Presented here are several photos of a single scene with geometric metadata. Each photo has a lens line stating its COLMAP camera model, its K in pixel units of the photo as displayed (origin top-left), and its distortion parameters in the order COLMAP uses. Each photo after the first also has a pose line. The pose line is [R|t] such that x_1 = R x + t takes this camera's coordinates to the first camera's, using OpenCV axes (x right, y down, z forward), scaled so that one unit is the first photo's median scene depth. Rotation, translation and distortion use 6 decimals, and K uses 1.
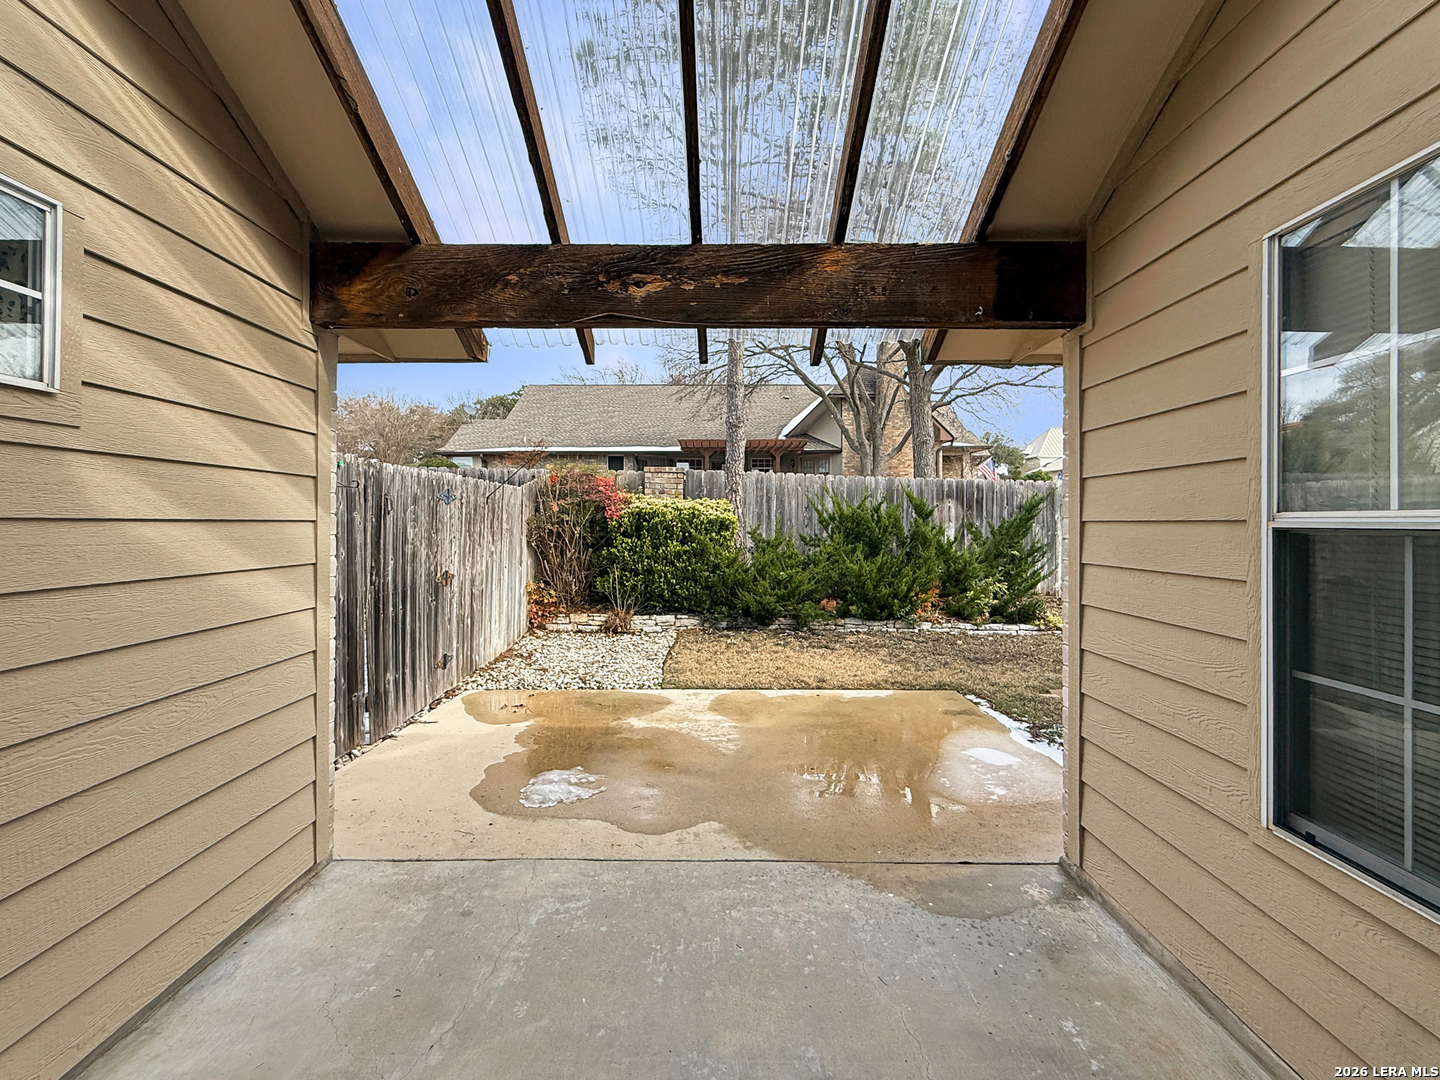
lens RADIAL K [[672.6, 0, 720.0], [0, 672.6, 540.0], [0, 0, 1]] dist [0.000994, -0.000003]
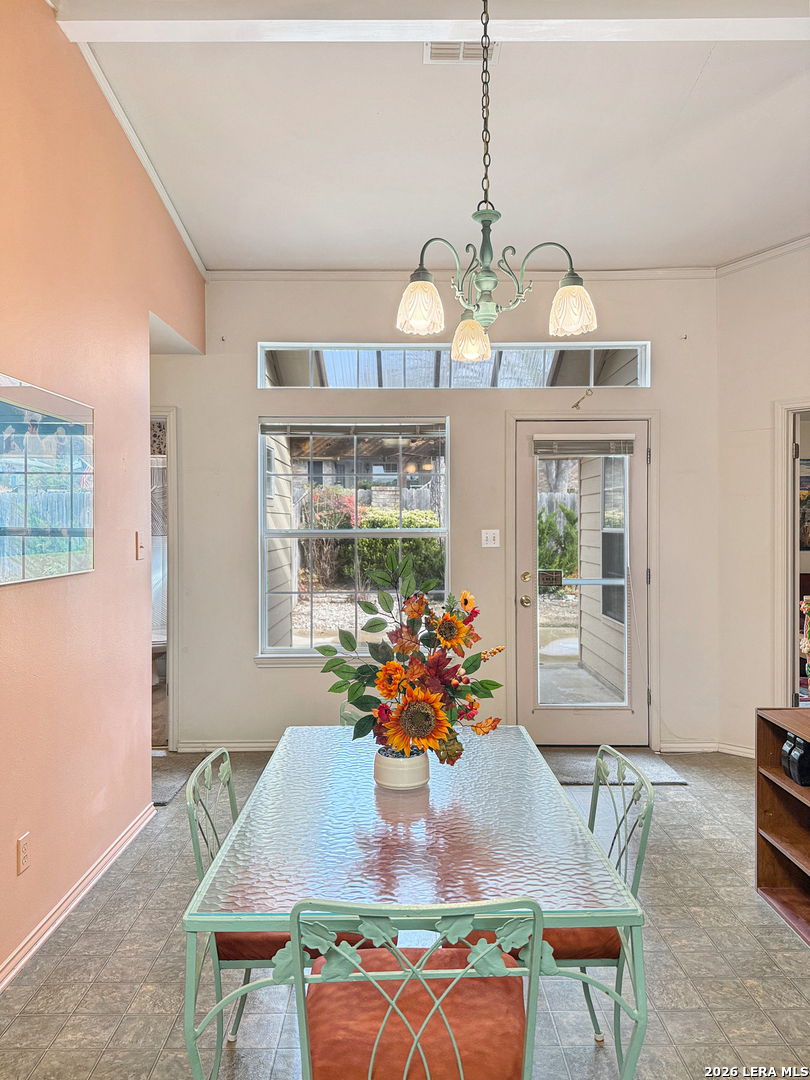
lens RADIAL K [[768.0, 0, 405.0], [0, 768.0, 540.0], [0, 0, 1]] dist [0.000878, -0.000005]
pose [[0.999993, -0.003147, -0.002173, -0.047918], [0.003138, 0.999988, -0.003823, 0.007793], [0.002185, 0.003816, 0.999990, -0.669189]]
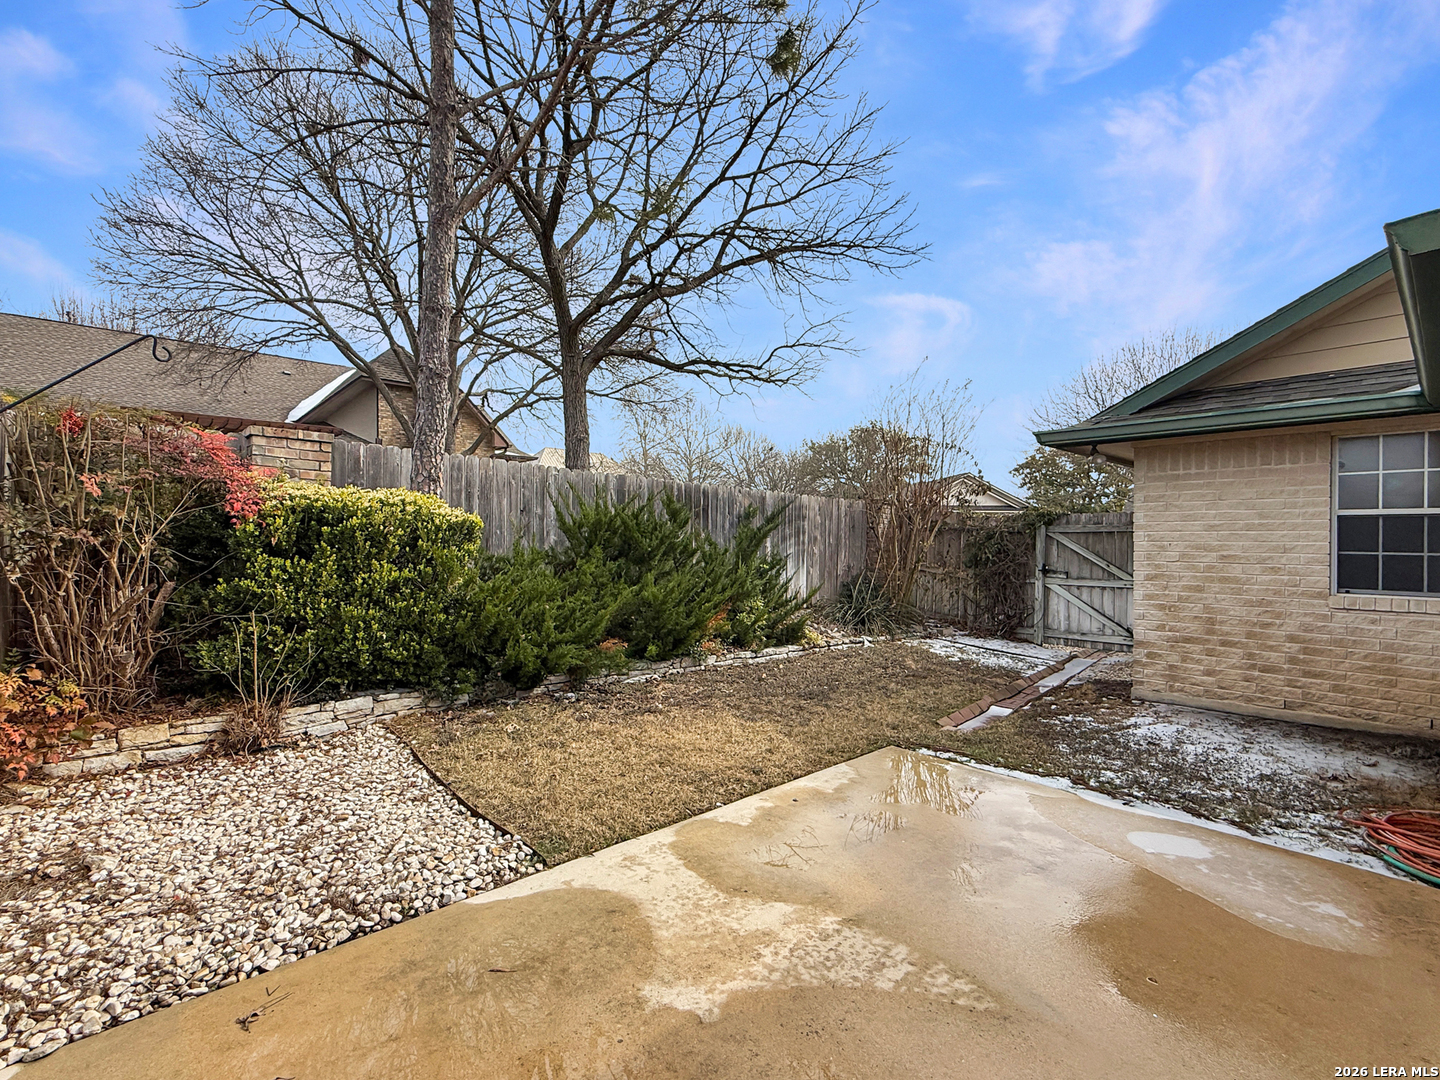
lens RADIAL K [[672.6, 0, 720.0], [0, 672.6, 540.0], [0, 0, 1]] dist [0.000994, -0.000003]
pose [[0.738143, -0.000562, 0.674644, -0.231823], [0.014569, 0.999780, -0.015107, -0.003693], [-0.674487, 0.020980, 0.737989, 0.400714]]
